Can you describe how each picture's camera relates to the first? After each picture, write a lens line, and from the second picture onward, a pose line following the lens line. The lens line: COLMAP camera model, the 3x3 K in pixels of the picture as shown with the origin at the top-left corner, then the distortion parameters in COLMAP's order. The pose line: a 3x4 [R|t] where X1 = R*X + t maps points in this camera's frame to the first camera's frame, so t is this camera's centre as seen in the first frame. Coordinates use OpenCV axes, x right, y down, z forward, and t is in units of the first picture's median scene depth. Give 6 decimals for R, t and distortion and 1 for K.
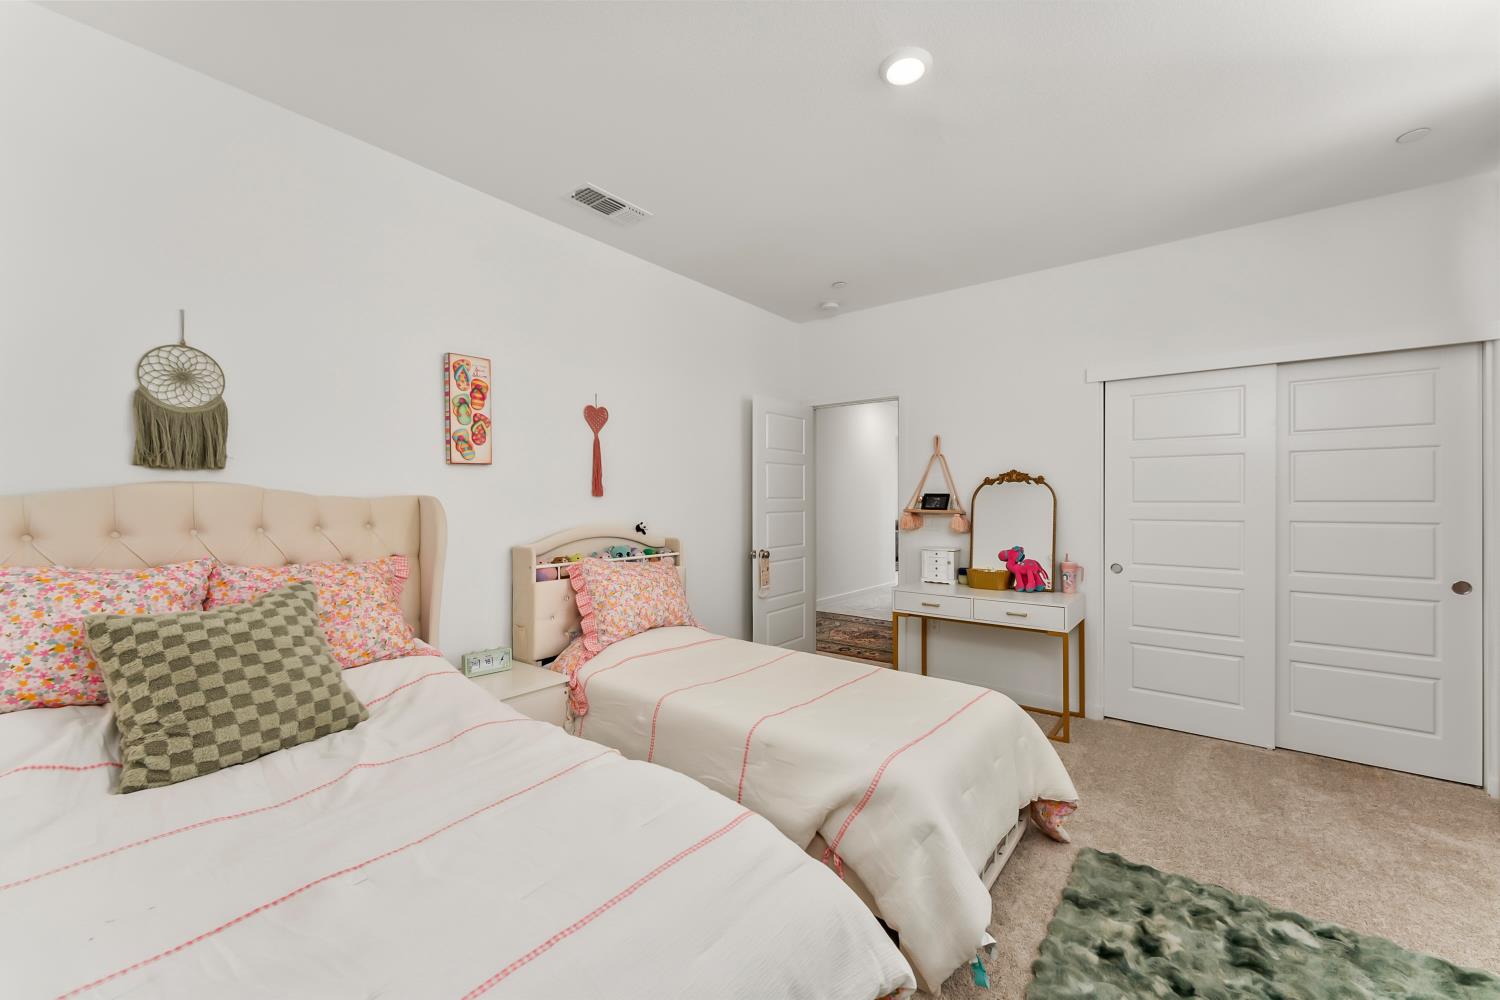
lens RADIAL K [[601.7, 0, 754.6], [0, 601.7, 504.1], [0, 0, 1]] dist [0.001001, 0.000040]
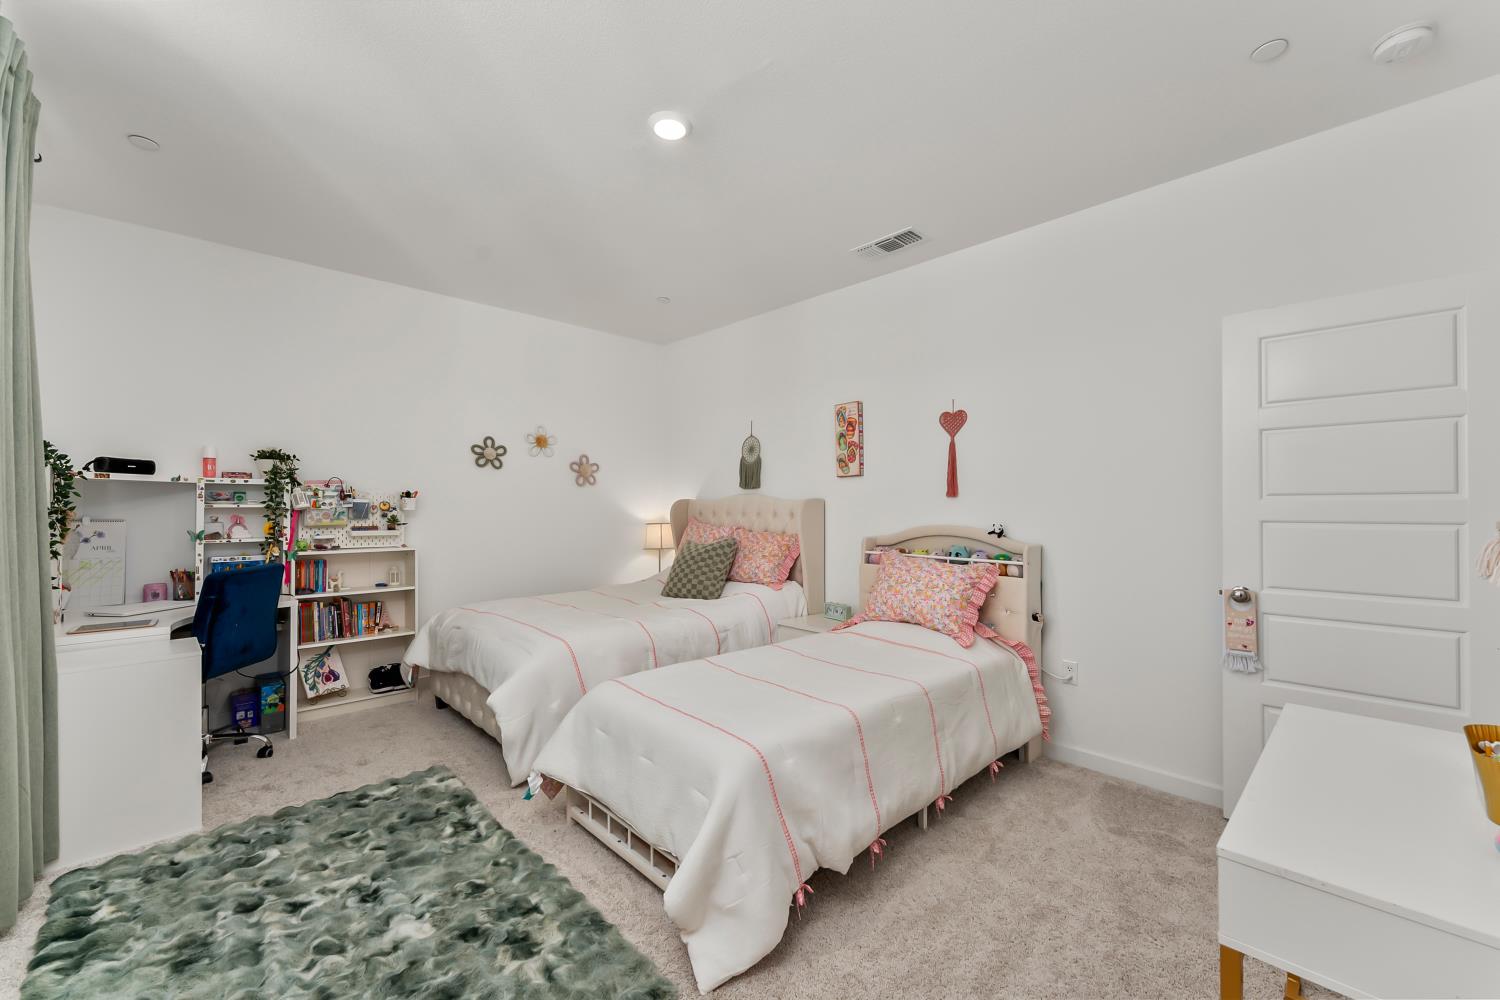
lens RADIAL K [[601.7, 0, 754.6], [0, 601.7, 499.3], [0, 0, 1]] dist [0.001001, 0.000040]
pose [[-0.152682, 0.000345, -0.988275, 1.008565], [0.000485, 1.000000, 0.000274, -0.010495], [0.988275, -0.000438, -0.152682, 0.988148]]
